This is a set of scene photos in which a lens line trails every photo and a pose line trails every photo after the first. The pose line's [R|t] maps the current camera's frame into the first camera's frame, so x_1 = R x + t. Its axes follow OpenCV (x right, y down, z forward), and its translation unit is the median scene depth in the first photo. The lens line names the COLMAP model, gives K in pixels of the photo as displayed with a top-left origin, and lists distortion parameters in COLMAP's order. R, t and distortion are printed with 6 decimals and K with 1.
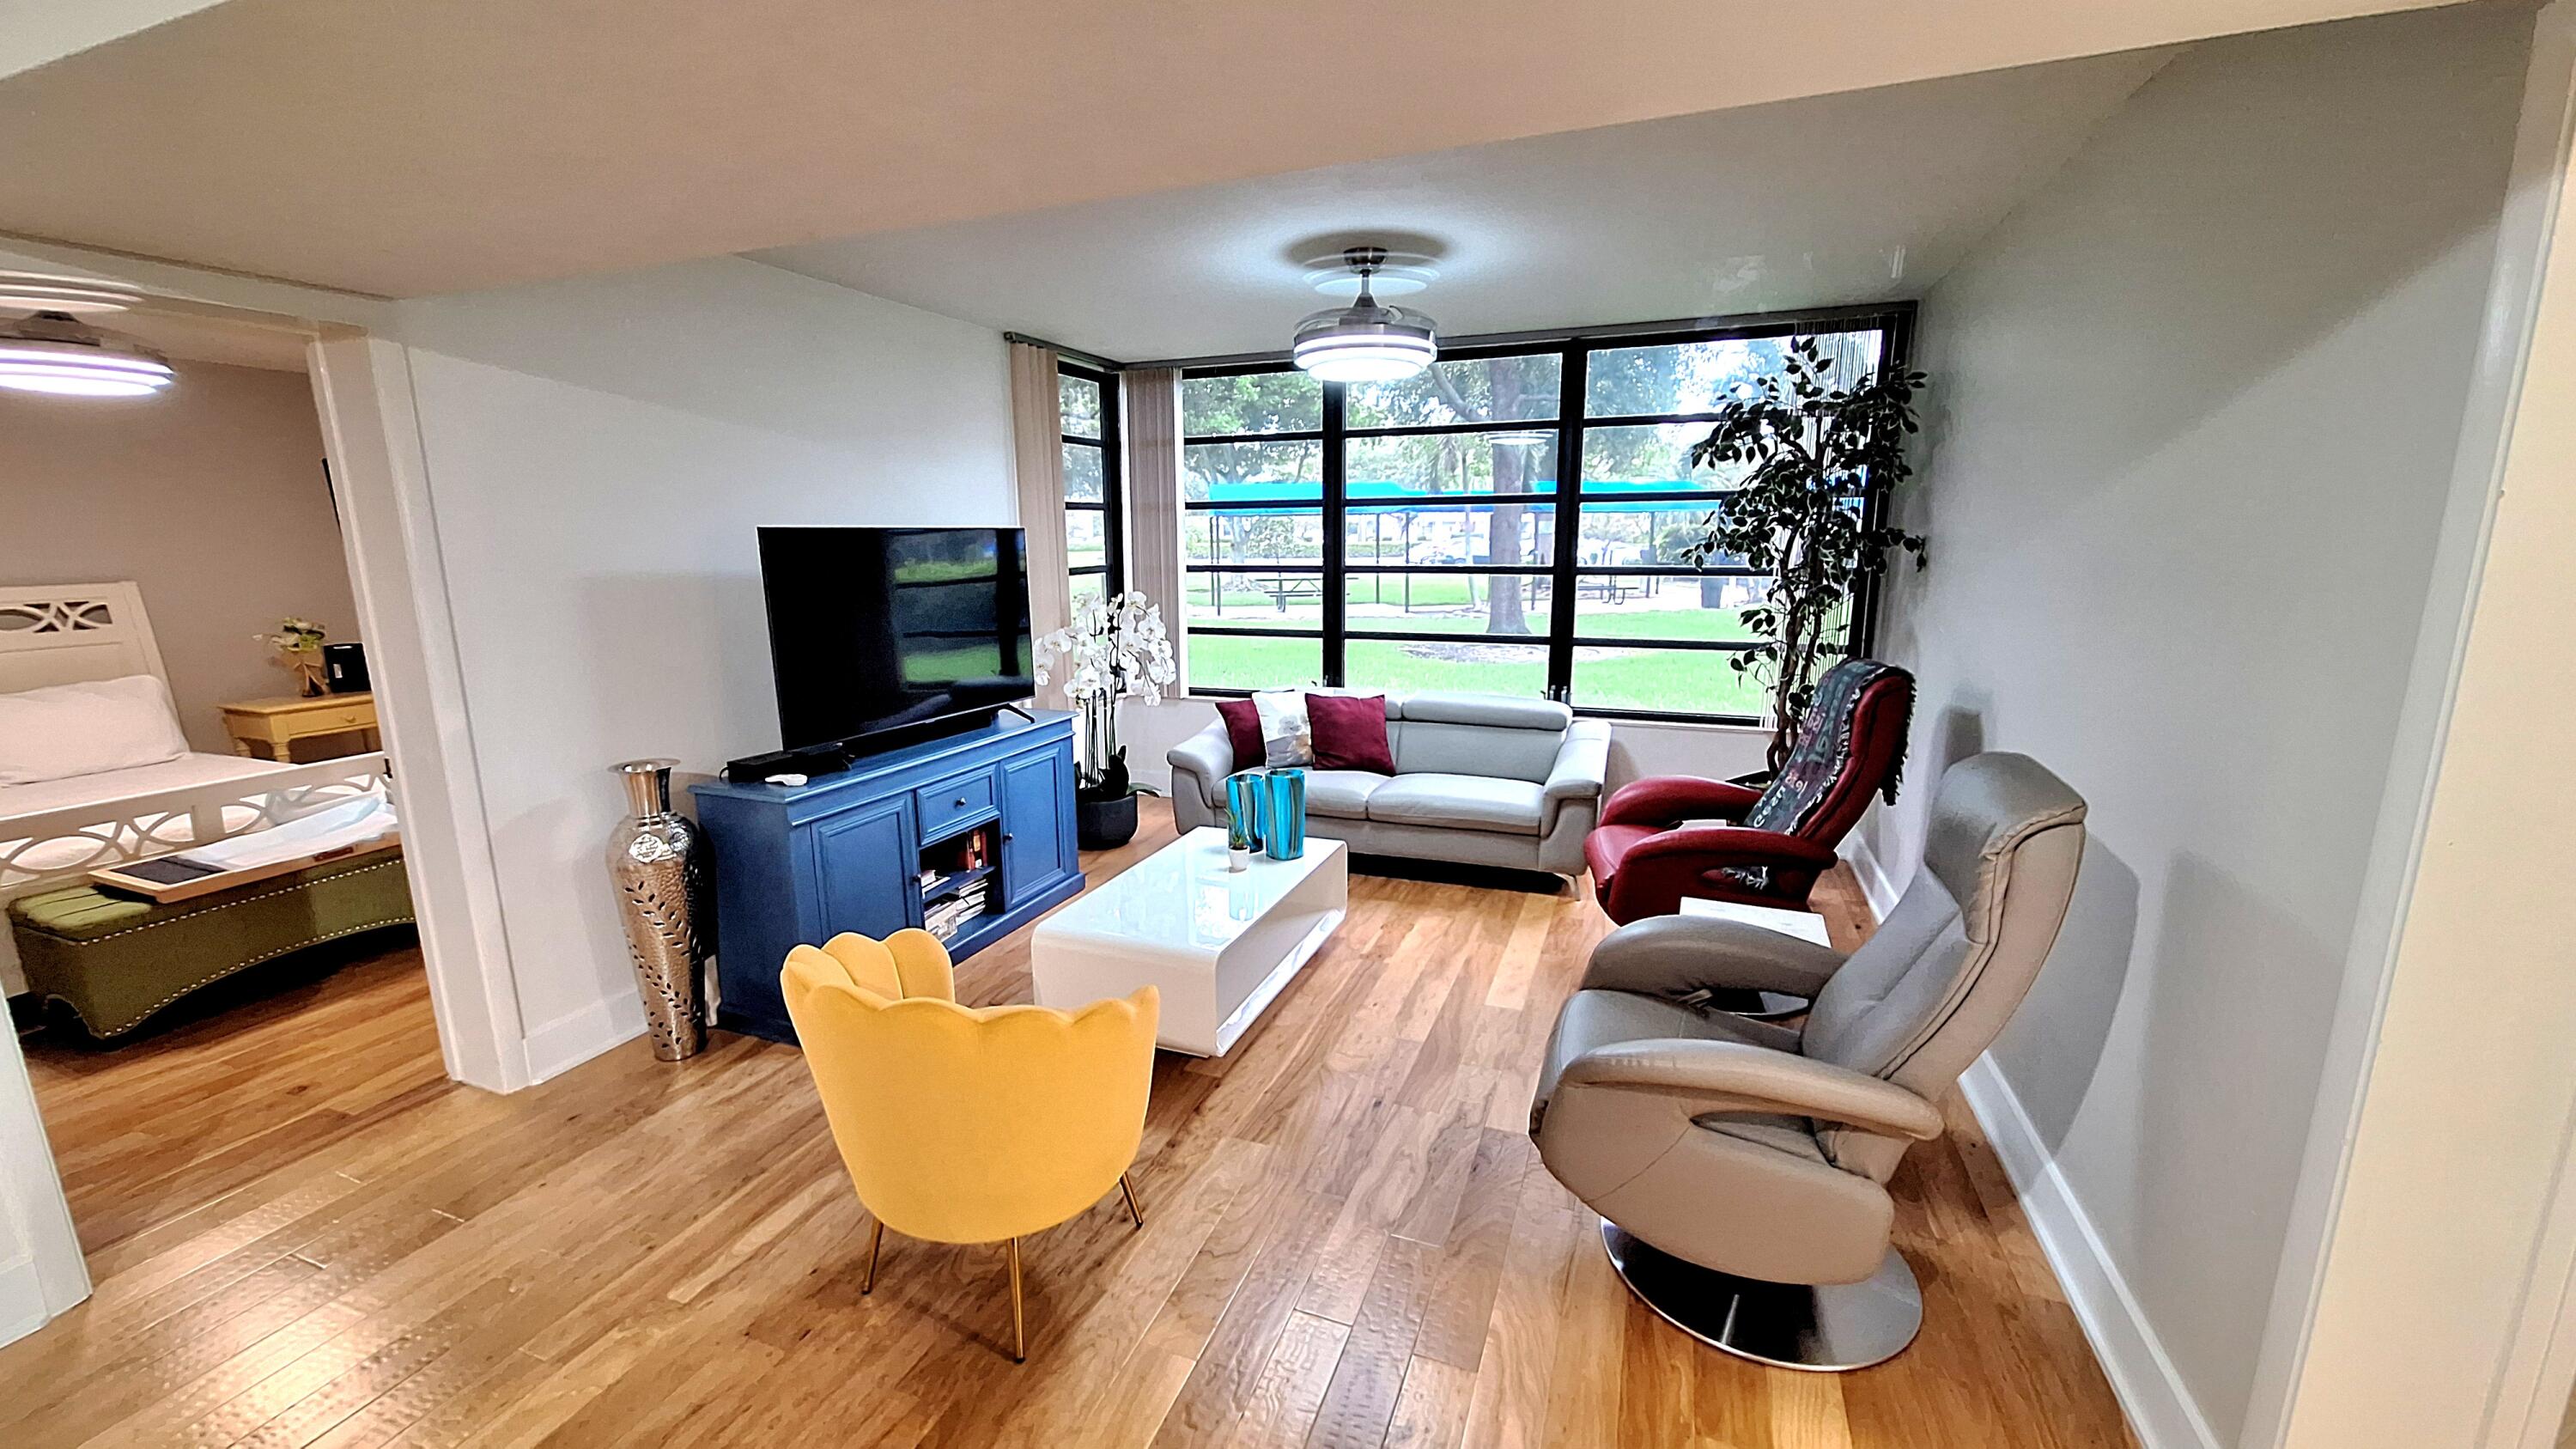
lens RADIAL K [[1017.2, 0, 1268.8], [0, 1017.2, 740.1], [0, 0, 1]] dist [-0.005456, 0.001783]
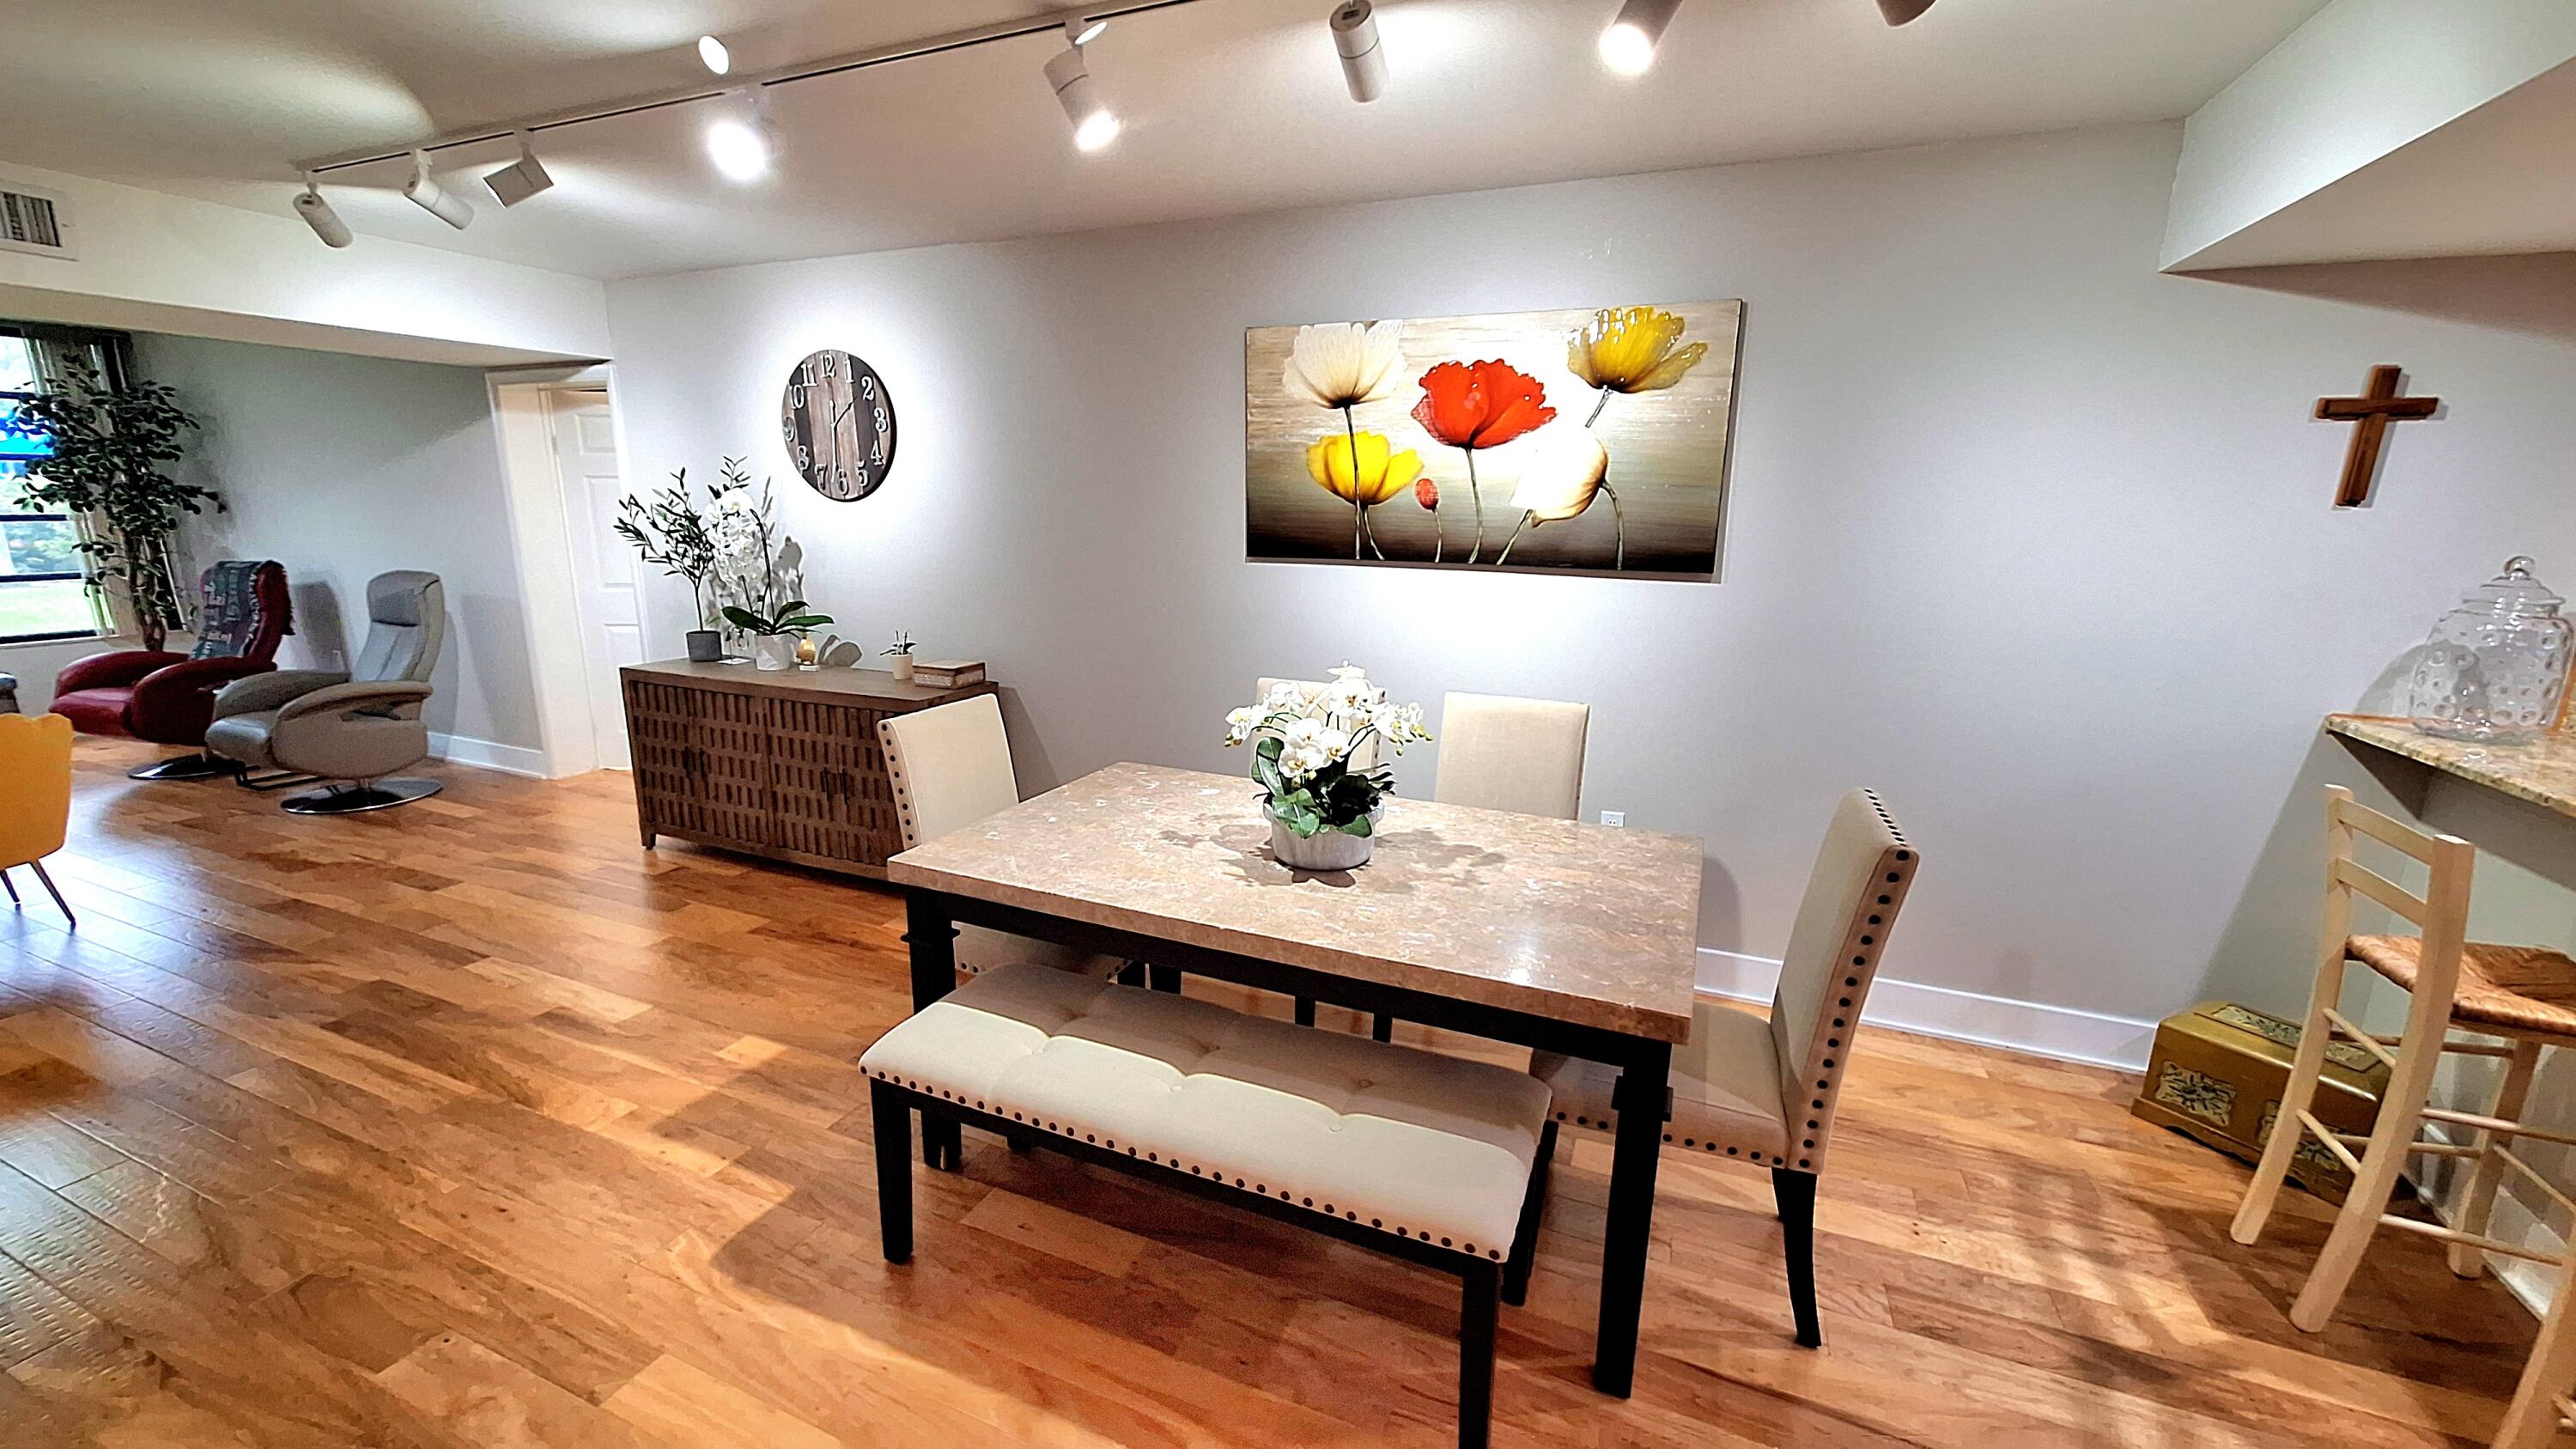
lens RADIAL K [[1017.2, 0, 1267.0], [0, 1017.2, 737.5], [0, 0, 1]] dist [-0.005456, 0.001783]
pose [[0.034997, -0.219651, 0.974951, -0.922063], [0.190806, 0.959072, 0.209224, 0.152657], [-0.981004, 0.178705, 0.075475, -0.676995]]
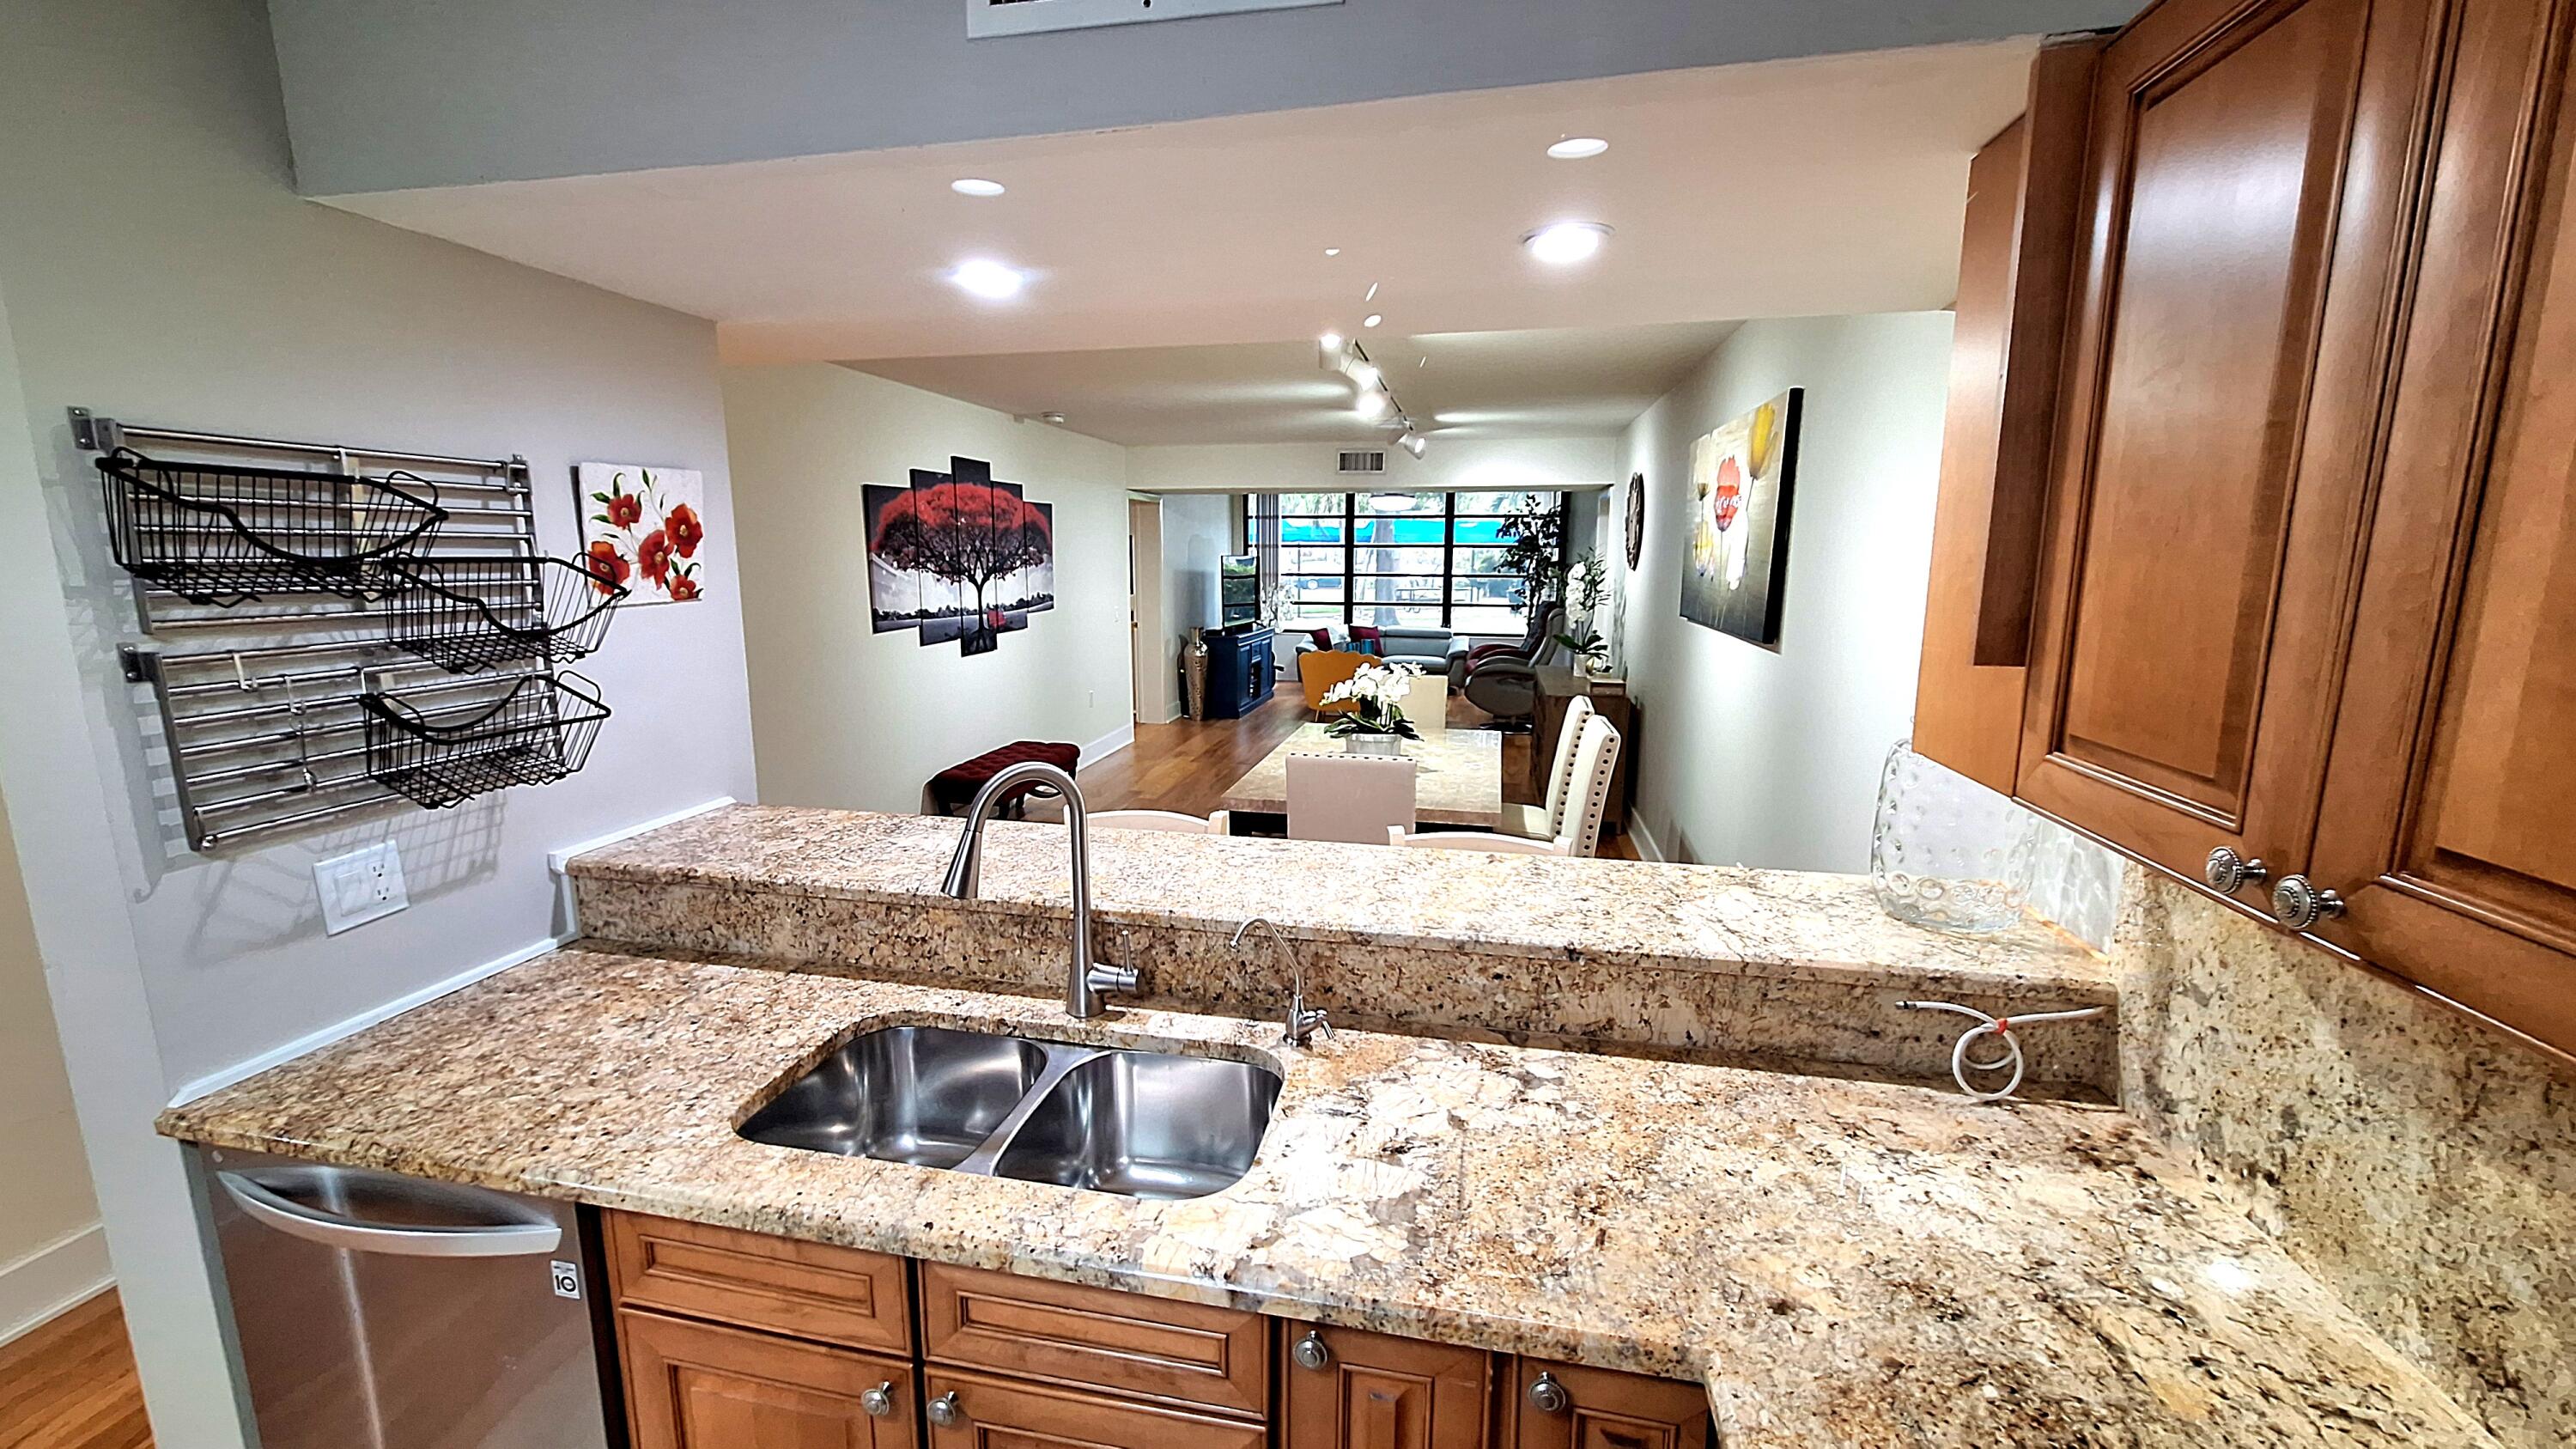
lens RADIAL K [[1017.2, 0, 1264.1], [0, 1017.2, 737.5], [0, 0, 1]] dist [-0.005456, 0.001783]
pose [[0.987280, -0.018032, 0.157966, -0.669512], [0.021898, 0.999501, -0.022767, 0.333803], [-0.157477, 0.025936, 0.987182, -1.658767]]
